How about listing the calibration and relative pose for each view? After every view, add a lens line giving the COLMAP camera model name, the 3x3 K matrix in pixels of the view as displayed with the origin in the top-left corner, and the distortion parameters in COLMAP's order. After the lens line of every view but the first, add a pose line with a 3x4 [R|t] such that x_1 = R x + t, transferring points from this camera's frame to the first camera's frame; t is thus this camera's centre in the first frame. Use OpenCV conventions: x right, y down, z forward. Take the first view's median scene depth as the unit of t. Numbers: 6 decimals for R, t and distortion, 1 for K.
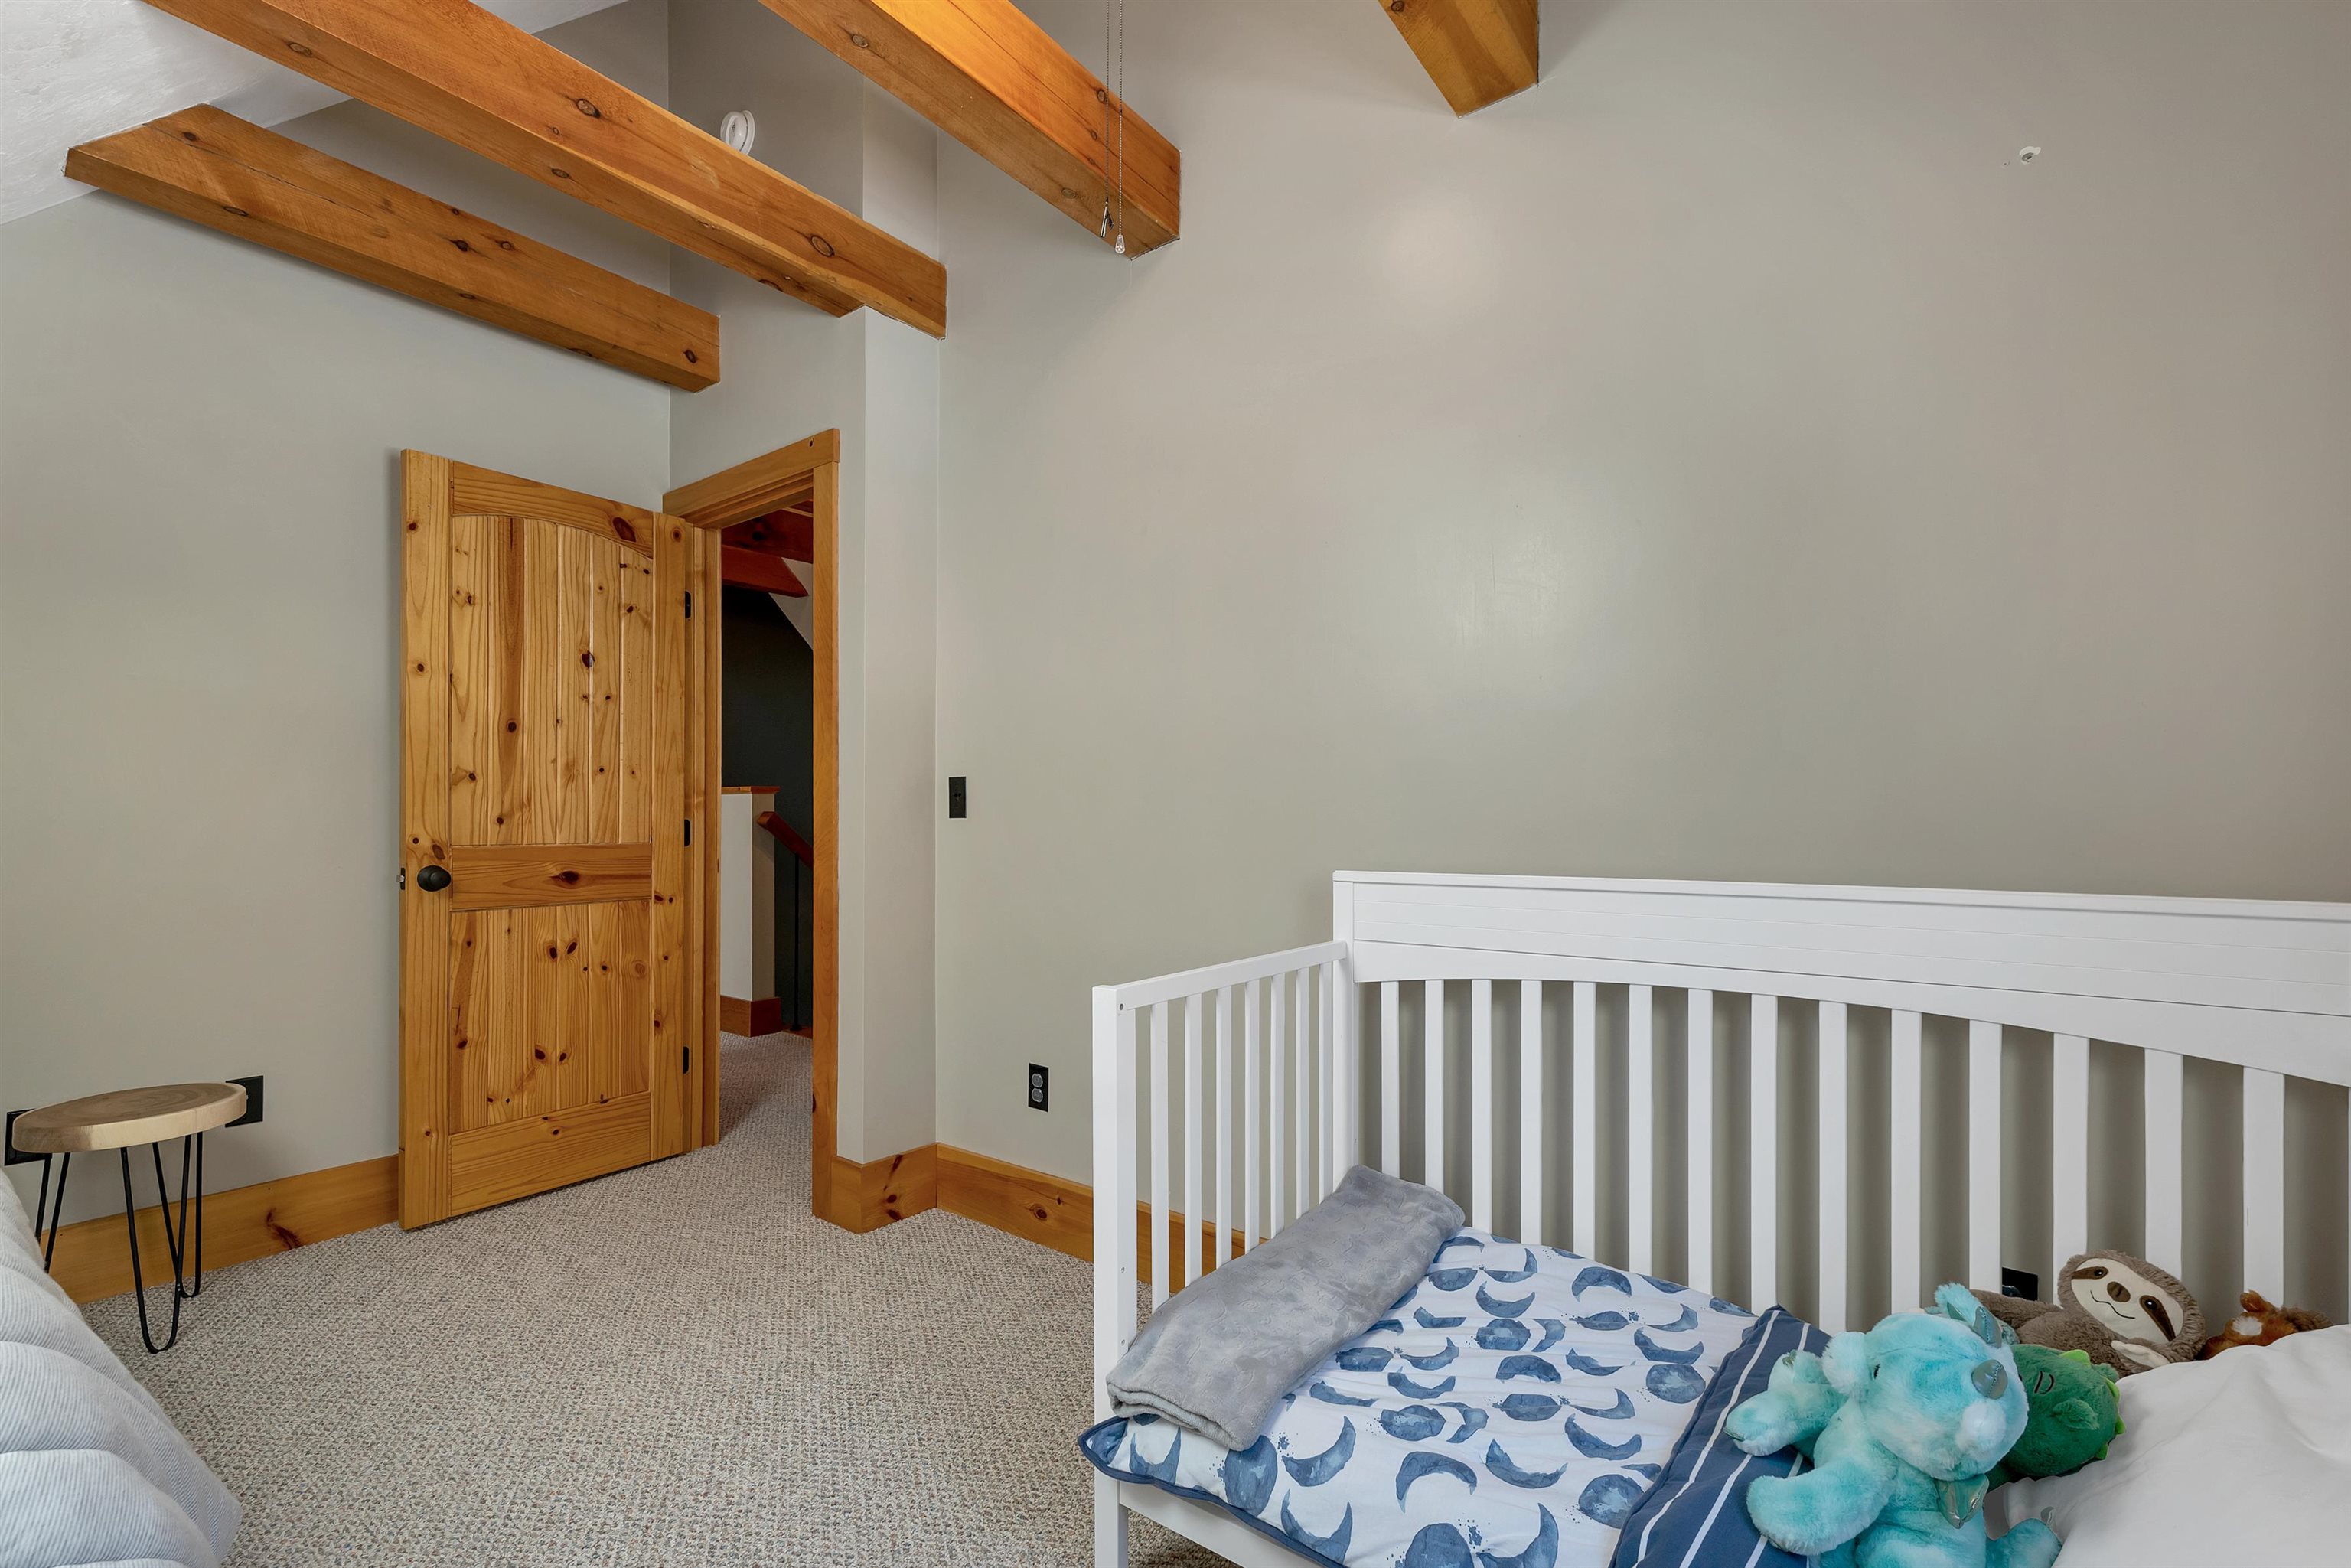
lens RADIAL K [[1004.2, 0, 1175.5], [0, 1004.2, 830.7], [0, 0, 1]] dist [-0.000479, -0.000135]
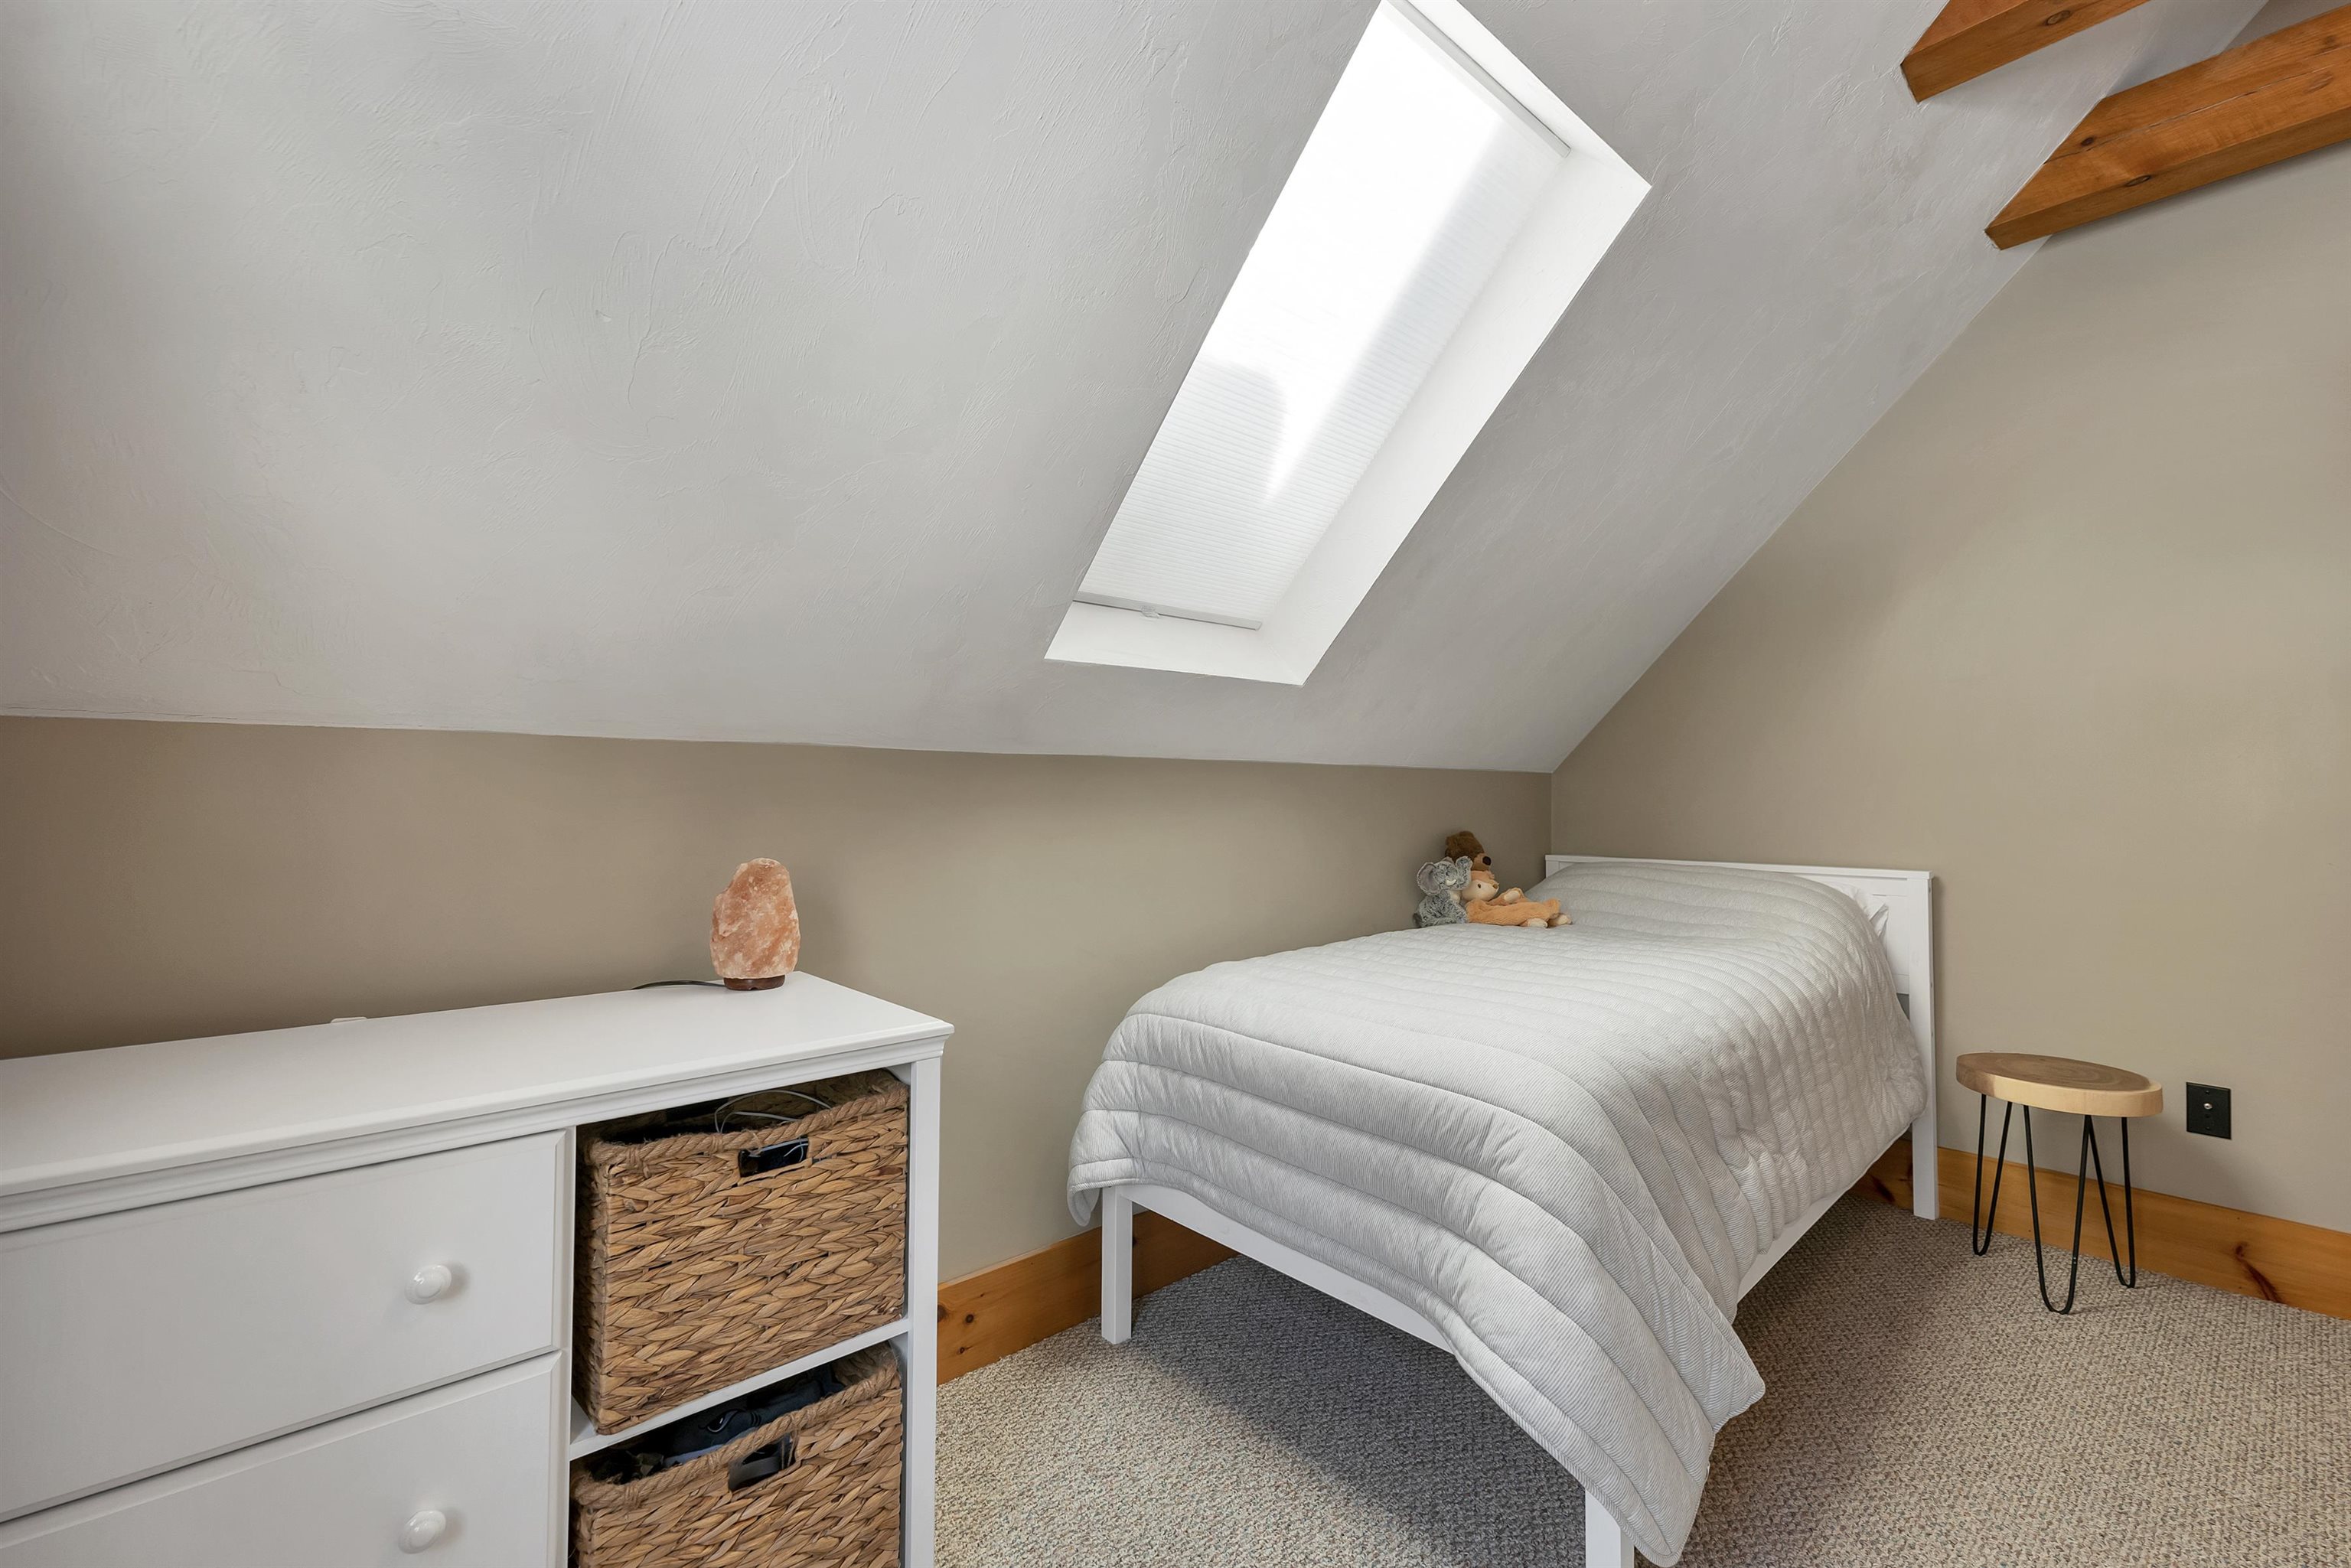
lens RADIAL K [[983.6, 0, 1161.8], [0, 983.6, 791.5], [0, 0, 1]] dist [-0.000131, -0.000198]
pose [[-0.205244, -0.010832, -0.978651, 0.186460], [-0.014289, 0.999865, -0.008070, -0.004155], [0.978606, 0.012328, -0.205371, 0.278600]]
